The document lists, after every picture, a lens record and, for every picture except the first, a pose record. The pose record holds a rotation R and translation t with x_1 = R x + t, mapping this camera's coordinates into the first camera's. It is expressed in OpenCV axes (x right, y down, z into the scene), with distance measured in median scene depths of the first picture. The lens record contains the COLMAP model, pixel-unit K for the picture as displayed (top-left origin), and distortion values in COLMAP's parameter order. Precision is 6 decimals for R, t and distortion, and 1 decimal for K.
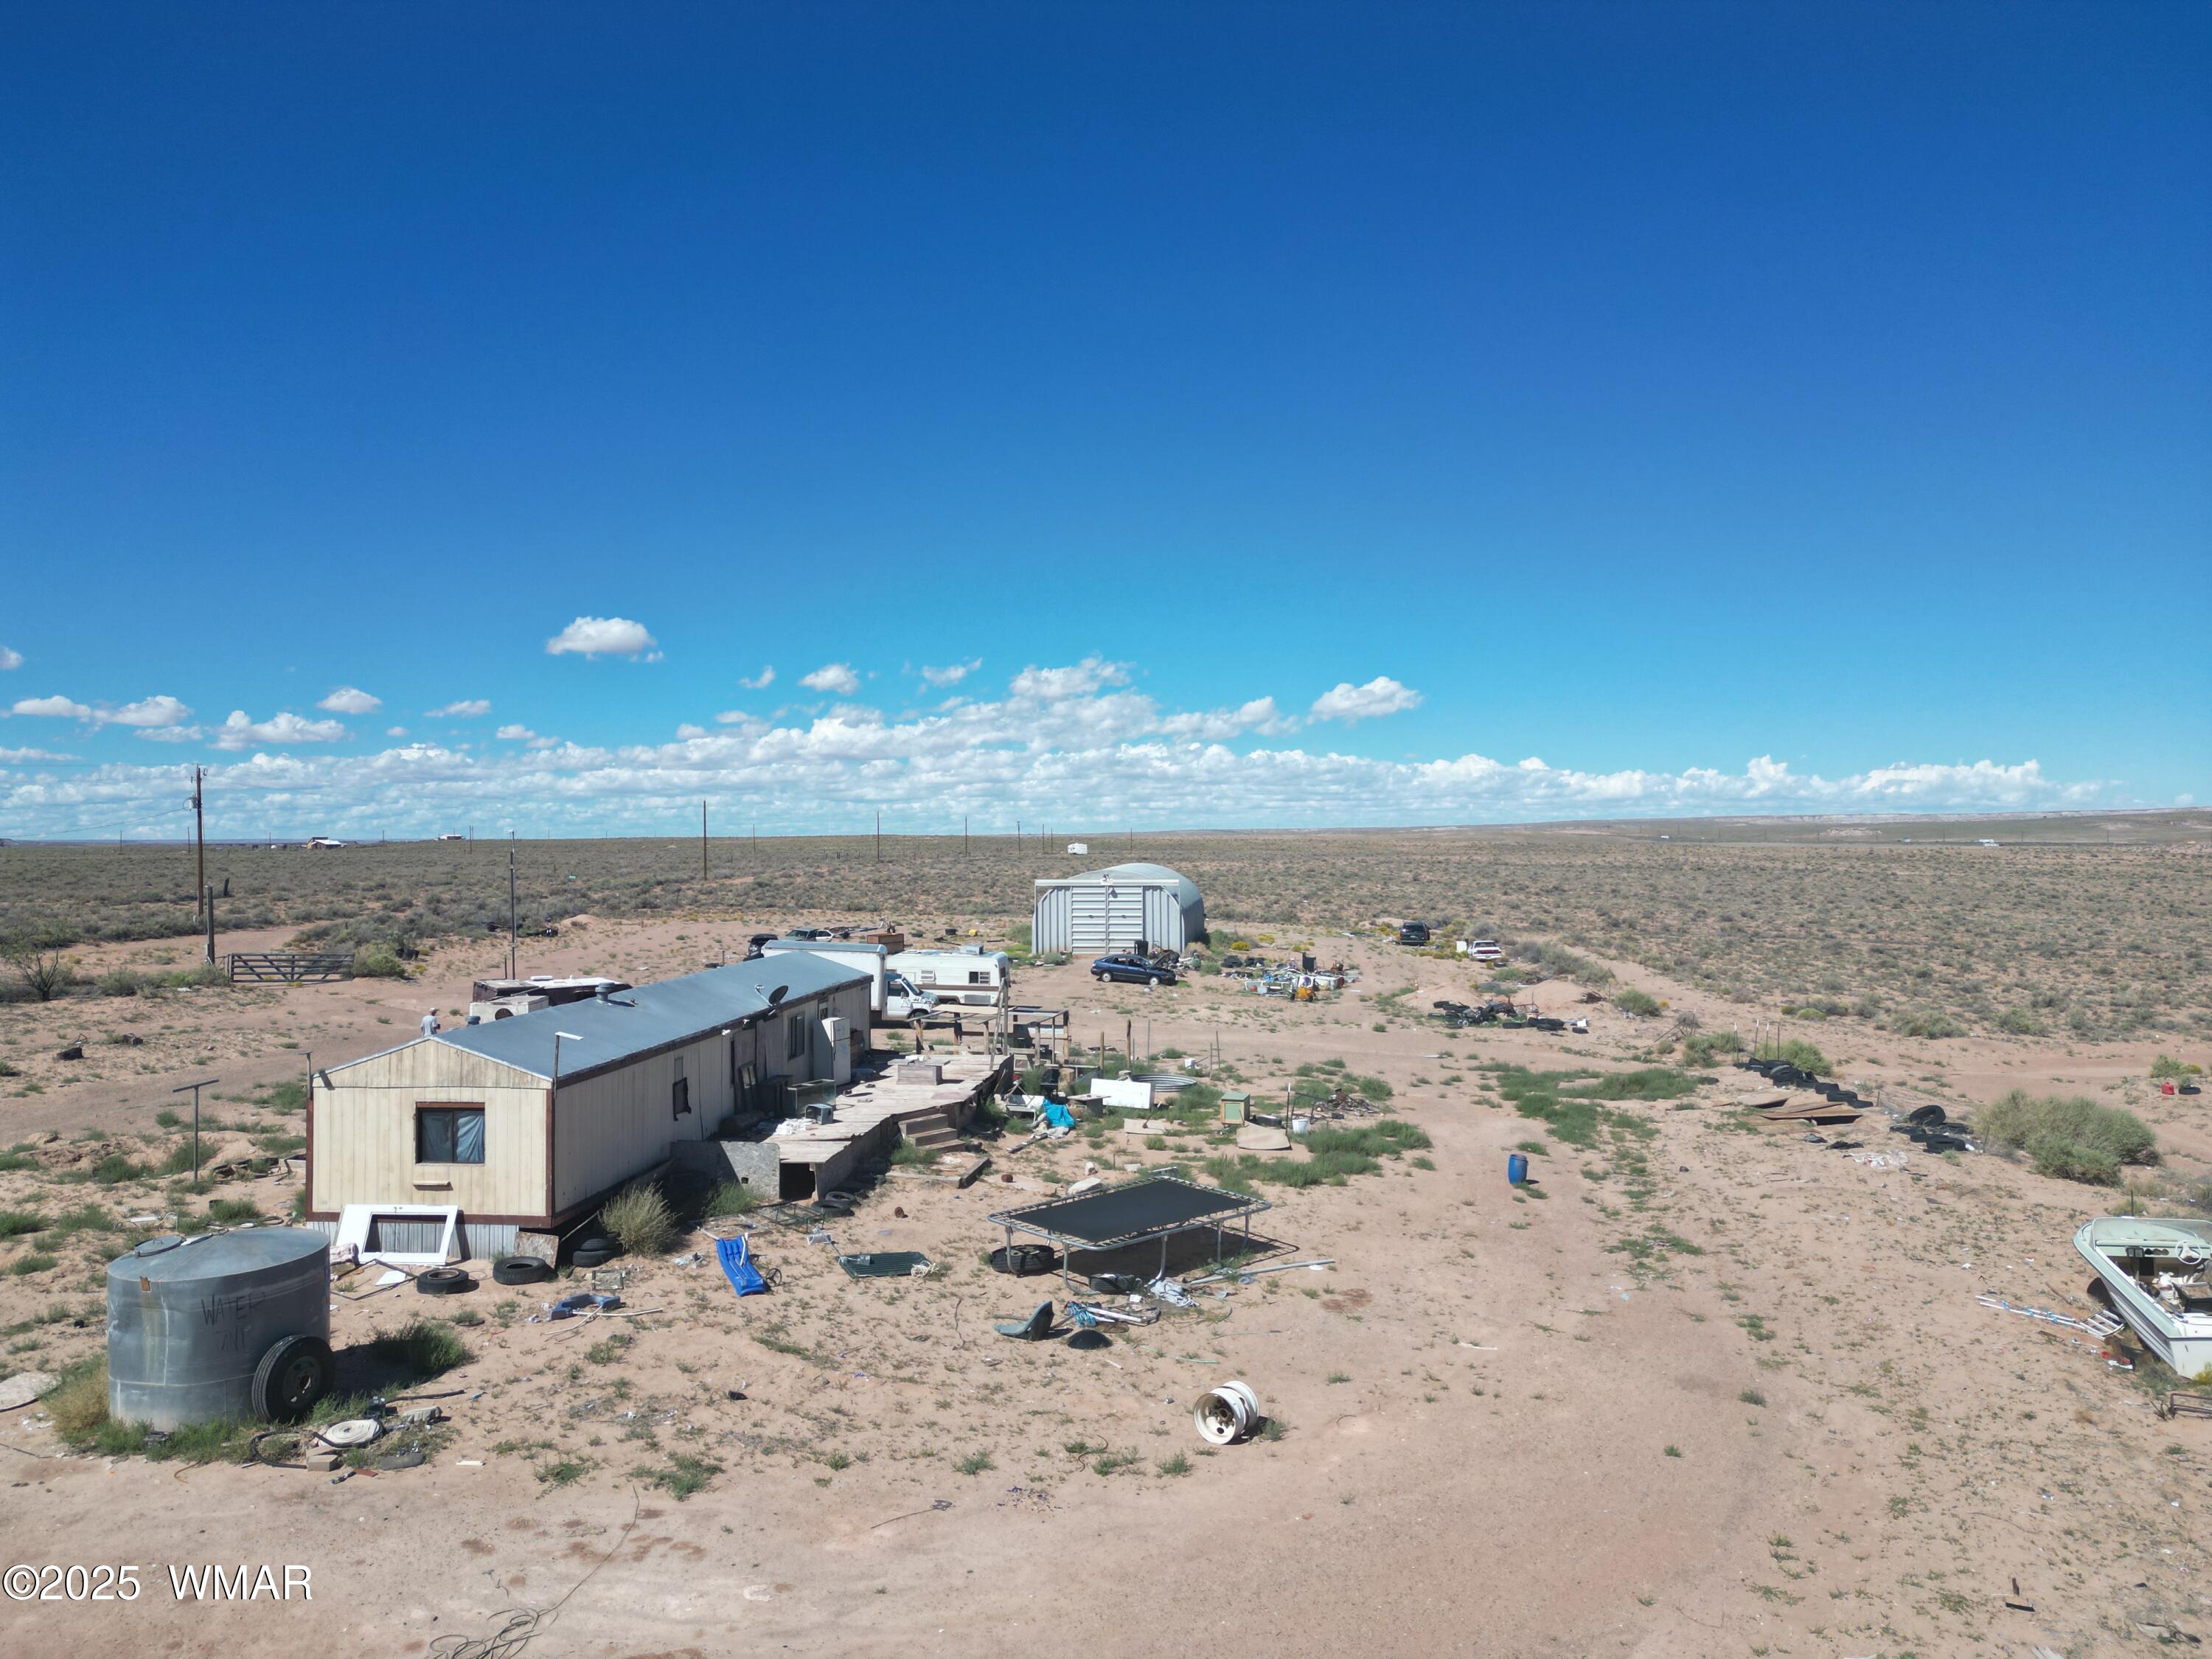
lens RADIAL K [[1620.6, 0, 1106.0], [0, 1620.6, 829.5], [0, 0, 1]] dist [0.076076, -0.062019]
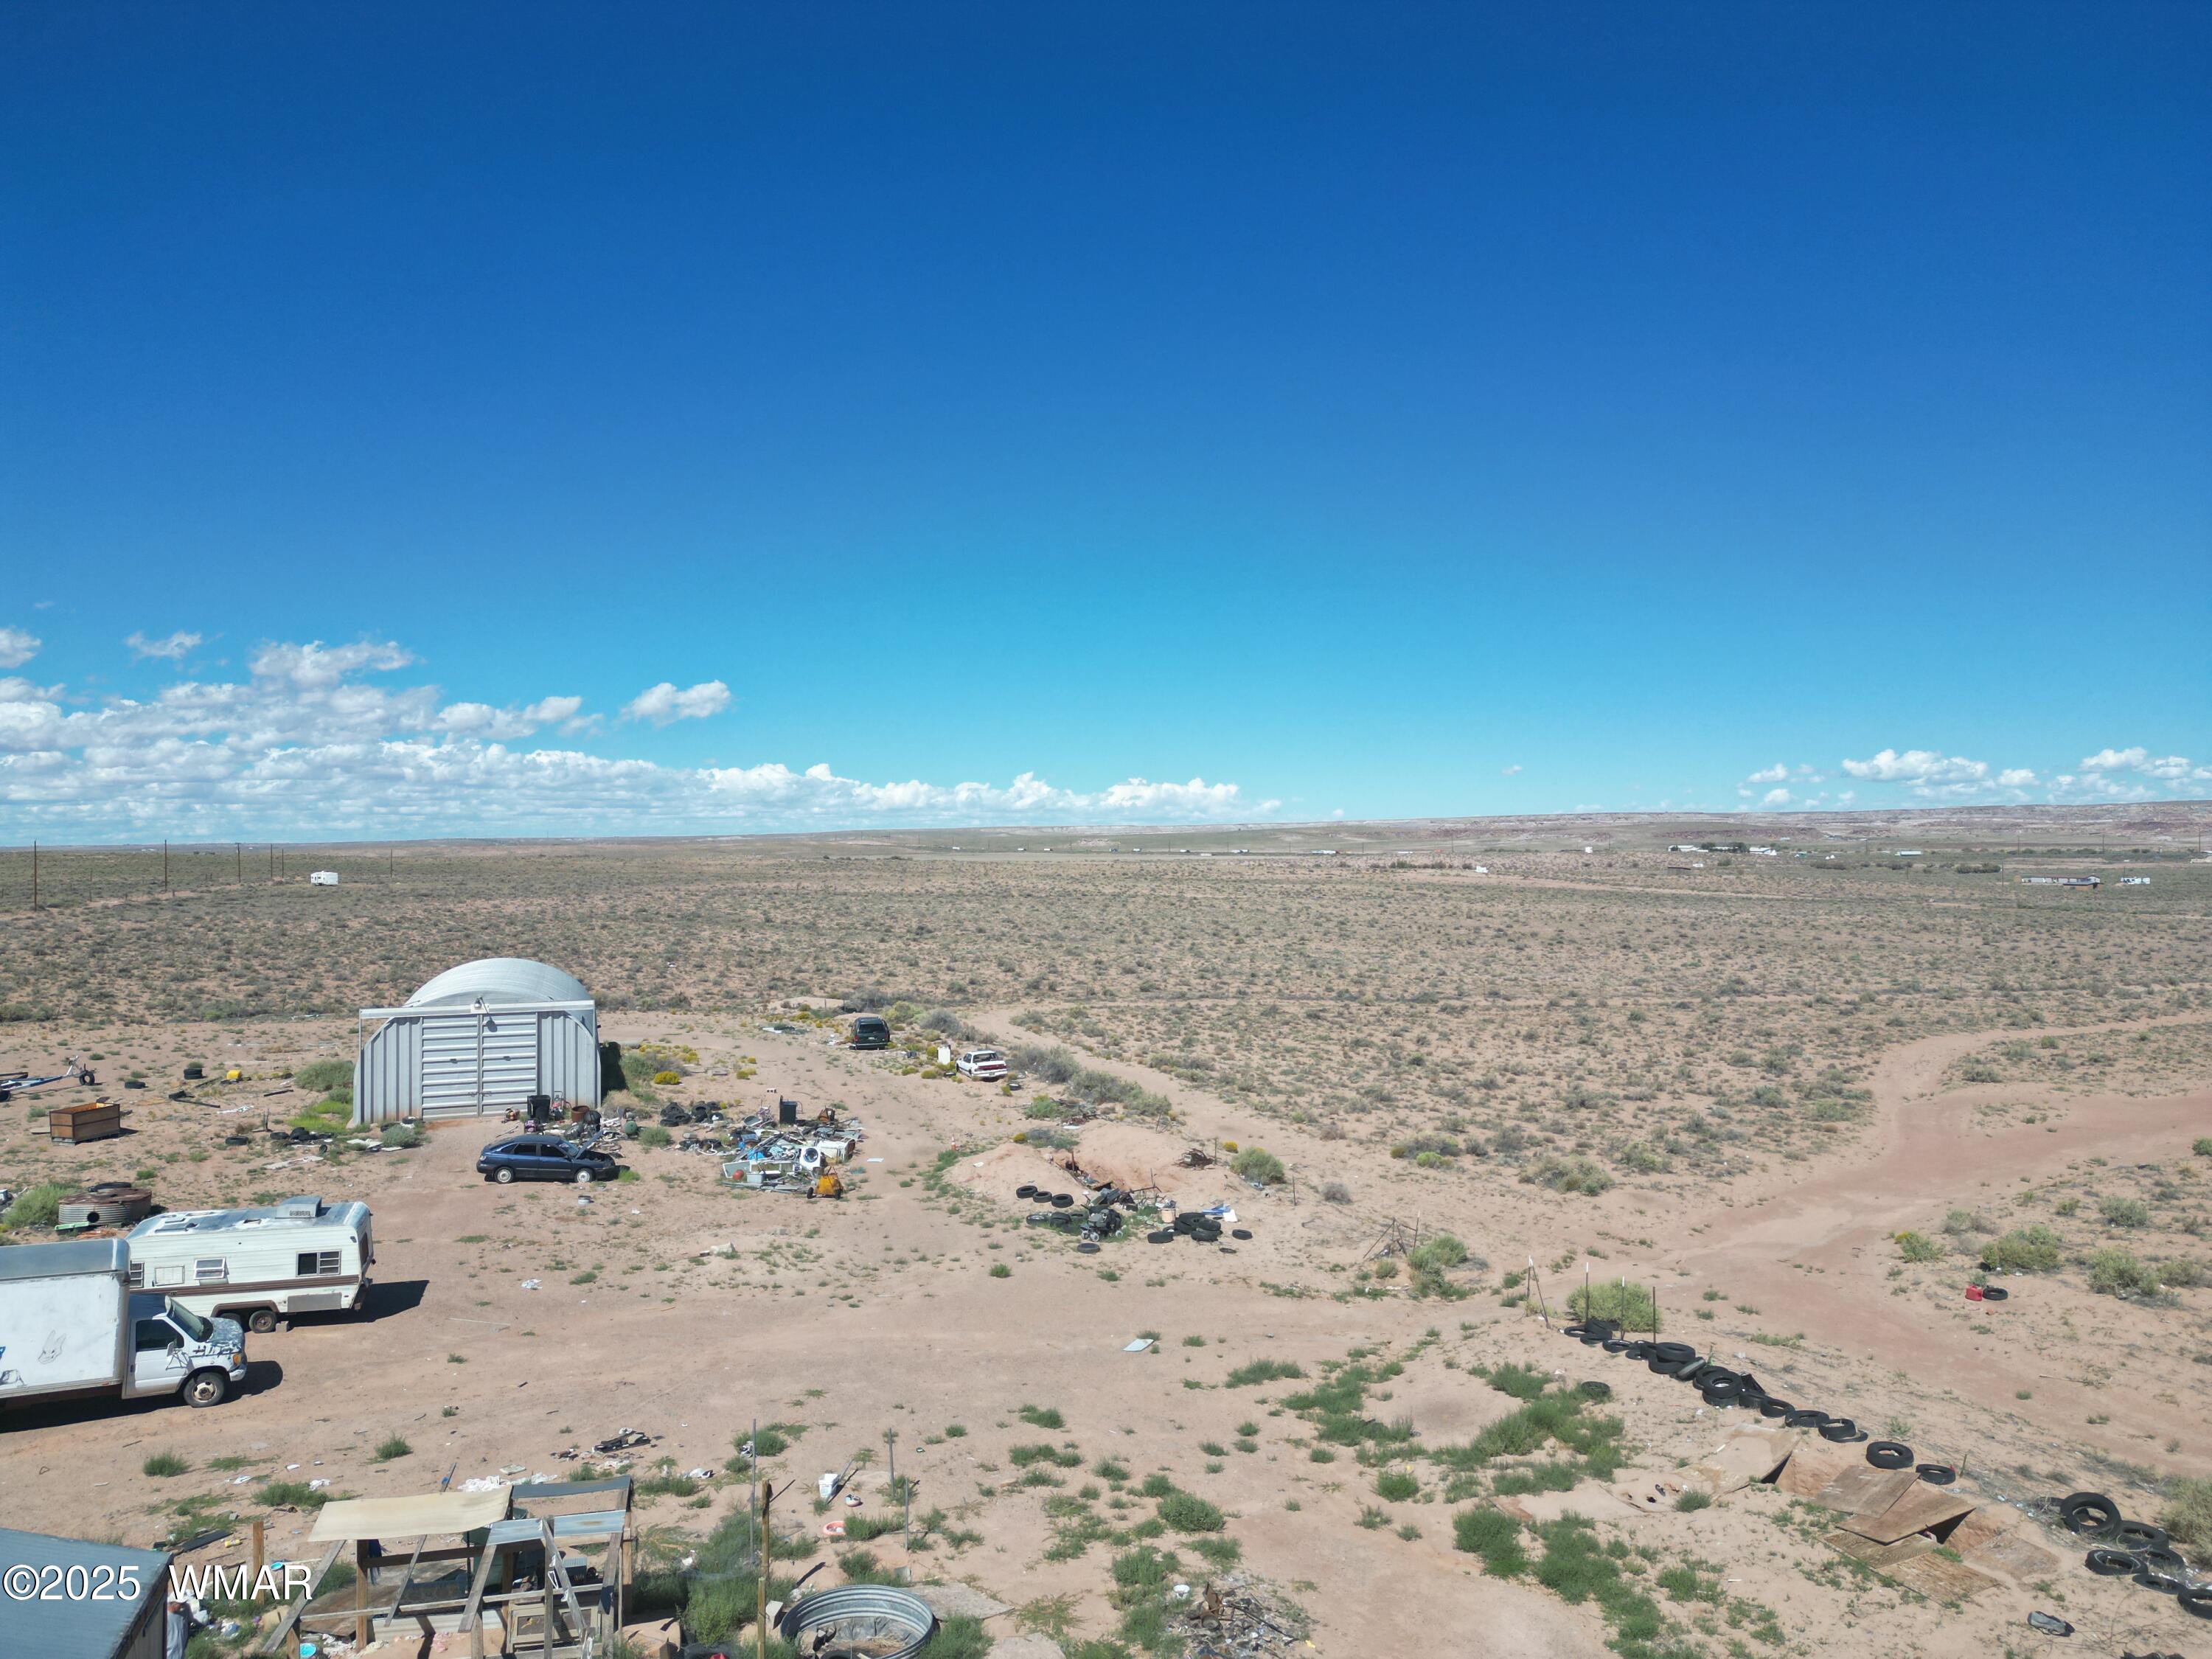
lens RADIAL K [[1566.0, 0, 989.8], [0, 1566.0, 834.0], [0, 0, 1]] dist [0.021036, -0.023043]
pose [[0.913188, 0.012463, 0.407348, -0.026003], [-0.018004, 0.999790, 0.009771, -0.016290], [-0.407140, -0.016257, 0.913221, 0.133600]]
